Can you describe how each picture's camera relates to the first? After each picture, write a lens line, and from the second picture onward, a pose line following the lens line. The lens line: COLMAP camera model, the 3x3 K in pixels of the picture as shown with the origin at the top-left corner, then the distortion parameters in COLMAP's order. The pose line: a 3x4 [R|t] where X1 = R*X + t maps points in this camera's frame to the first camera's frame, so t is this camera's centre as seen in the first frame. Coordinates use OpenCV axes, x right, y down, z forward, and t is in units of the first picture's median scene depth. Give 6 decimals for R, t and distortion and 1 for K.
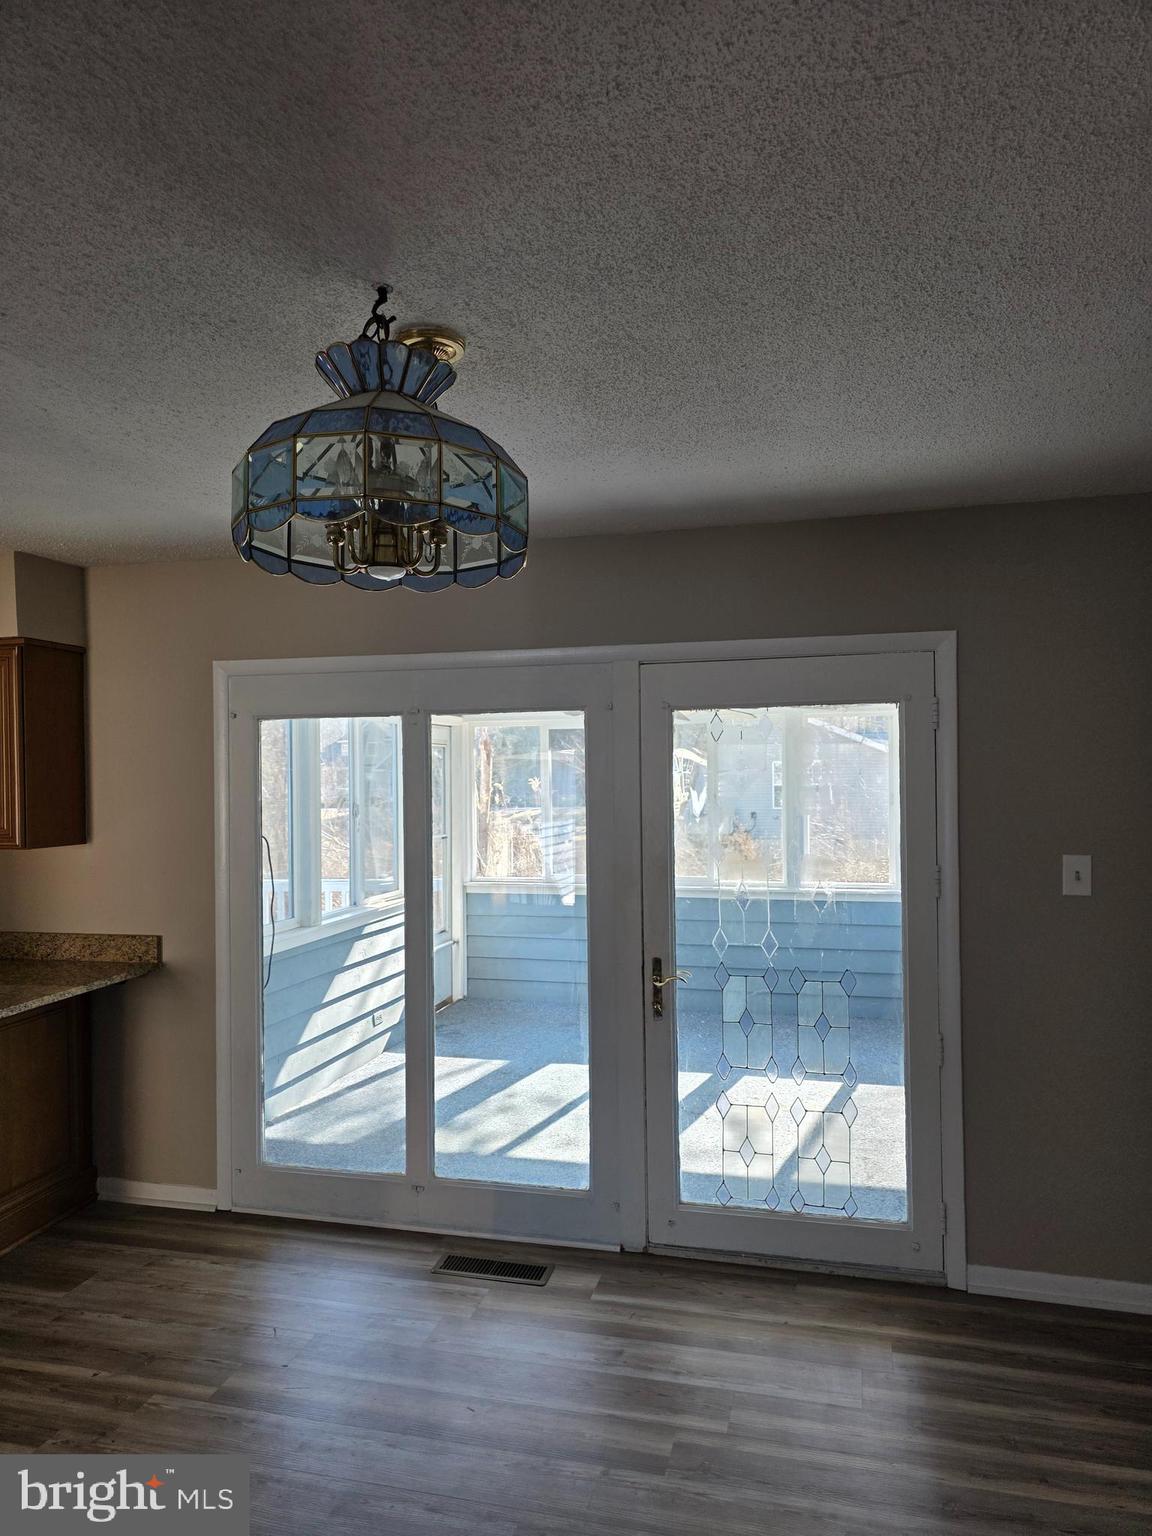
lens RADIAL K [[1022.4, 0, 570.5], [0, 1022.4, 762.3], [0, 0, 1]] dist [0.063376, -0.056972]
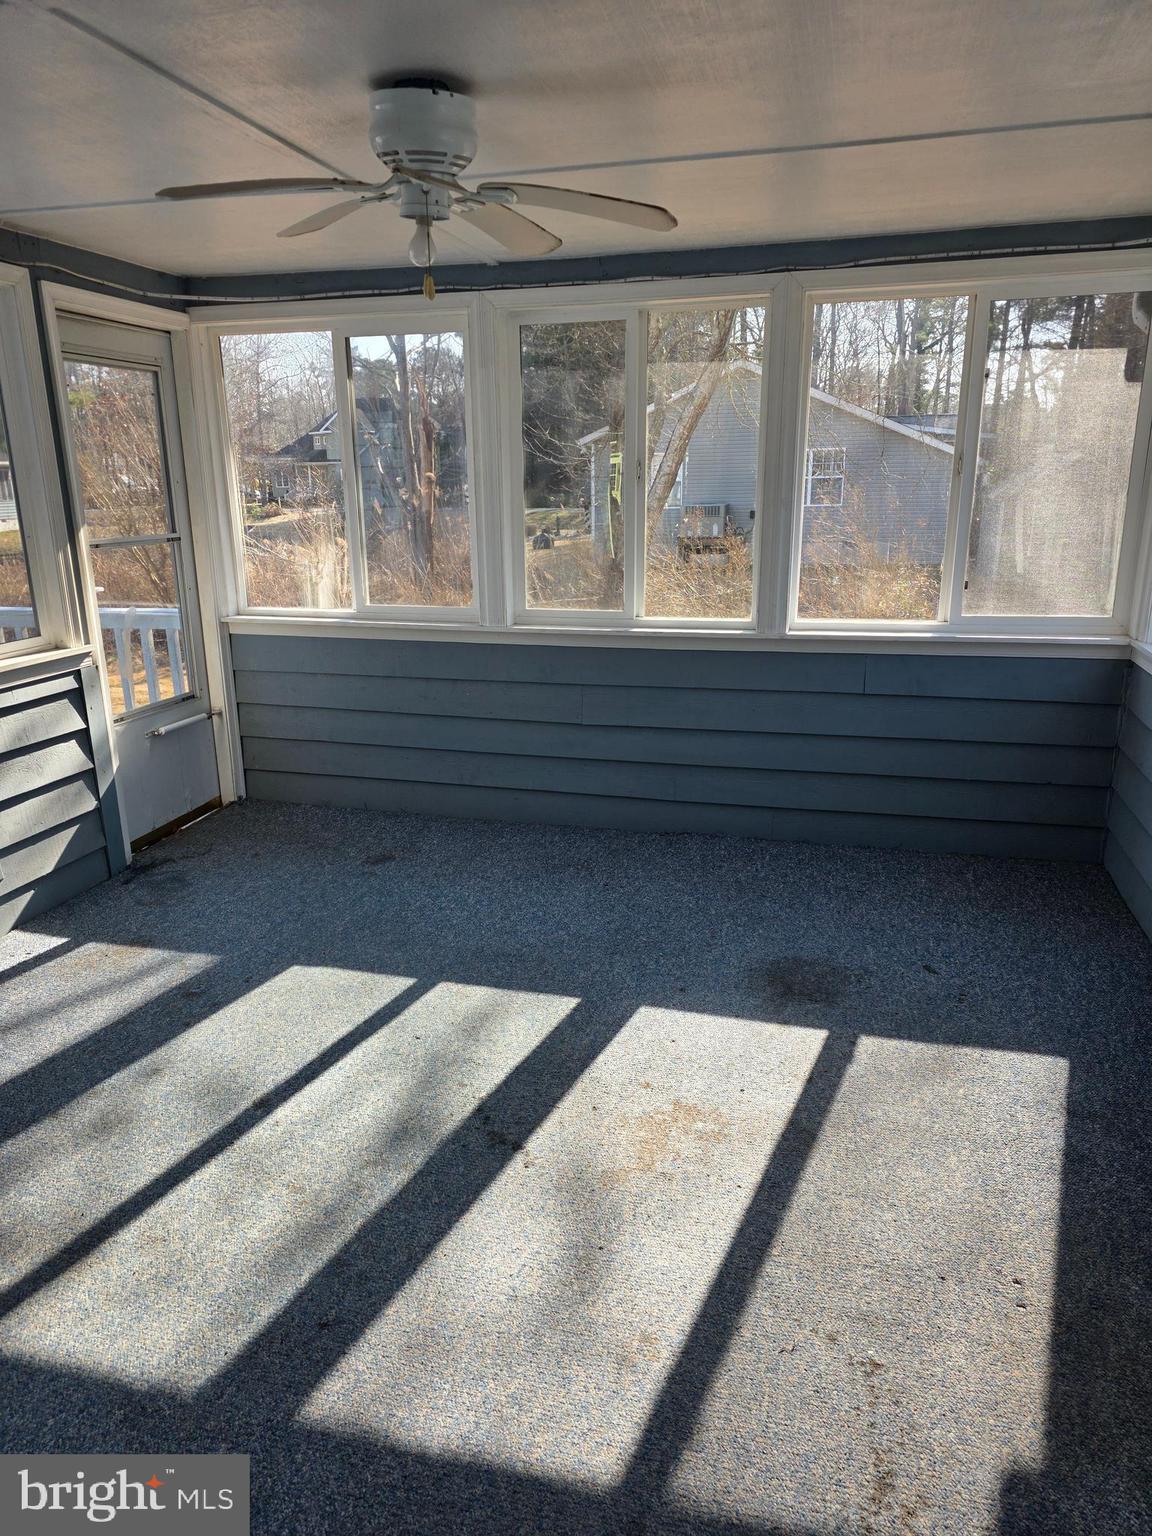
lens RADIAL K [[1022.4, 0, 570.5], [0, 1022.4, 762.3], [0, 0, 1]] dist [0.063376, -0.056972]
pose [[0.999989, -0.001245, -0.004516, 0.133598], [0.002466, 0.959569, 0.281464, 0.039720], [0.003983, -0.281472, 0.959561, 0.525106]]
